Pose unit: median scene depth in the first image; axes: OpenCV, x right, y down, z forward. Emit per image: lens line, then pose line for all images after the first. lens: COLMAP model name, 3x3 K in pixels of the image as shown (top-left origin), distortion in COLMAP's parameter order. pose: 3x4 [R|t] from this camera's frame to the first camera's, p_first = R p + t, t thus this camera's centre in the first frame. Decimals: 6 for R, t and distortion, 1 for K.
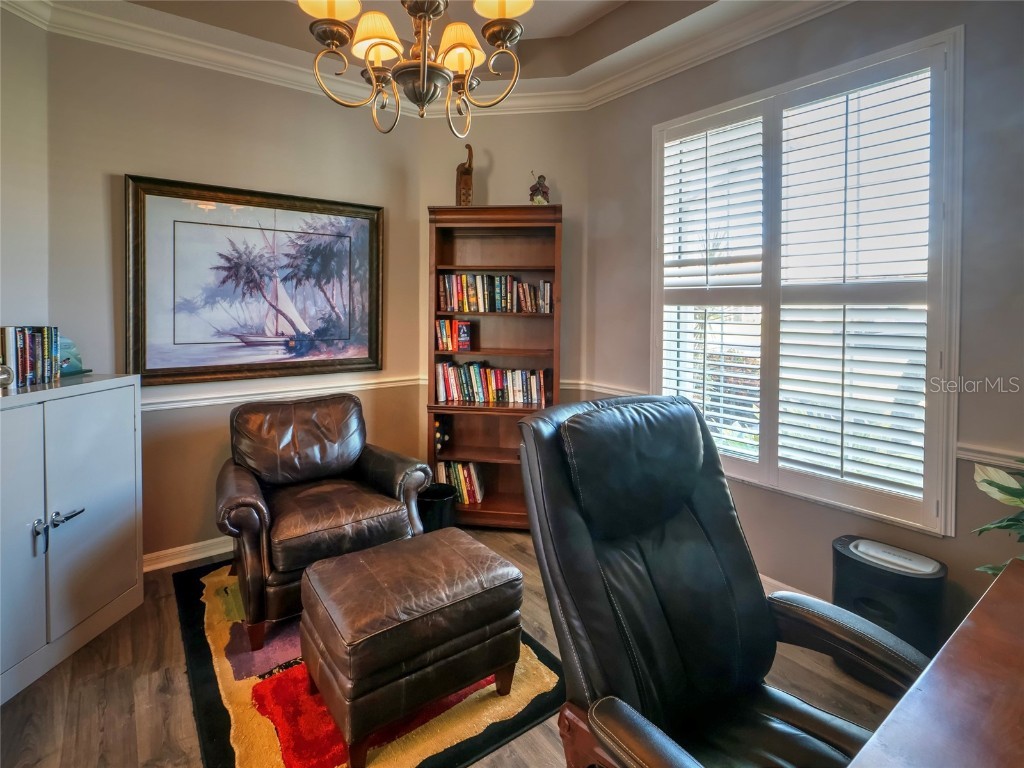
lens RADIAL K [[515.1, 0, 484.0], [0, 515.1, 348.2], [0, 0, 1]] dist [-0.001870, -0.001515]
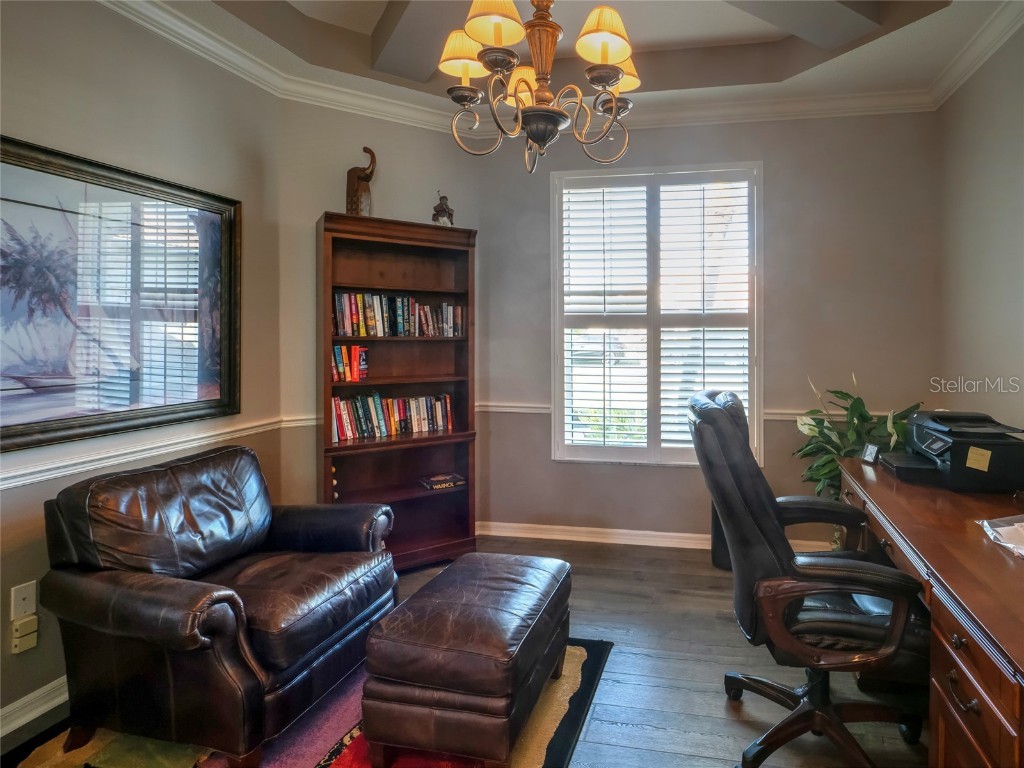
lens RADIAL K [[629.3, 0, 512.0], [0, 629.3, 384.0], [0, 0, 1]] dist [0.001819, -0.001058]
pose [[0.722264, -0.060468, 0.688969, -0.612135], [0.059399, 0.997913, 0.025313, -0.001224], [-0.689062, 0.022641, 0.724349, 0.047583]]
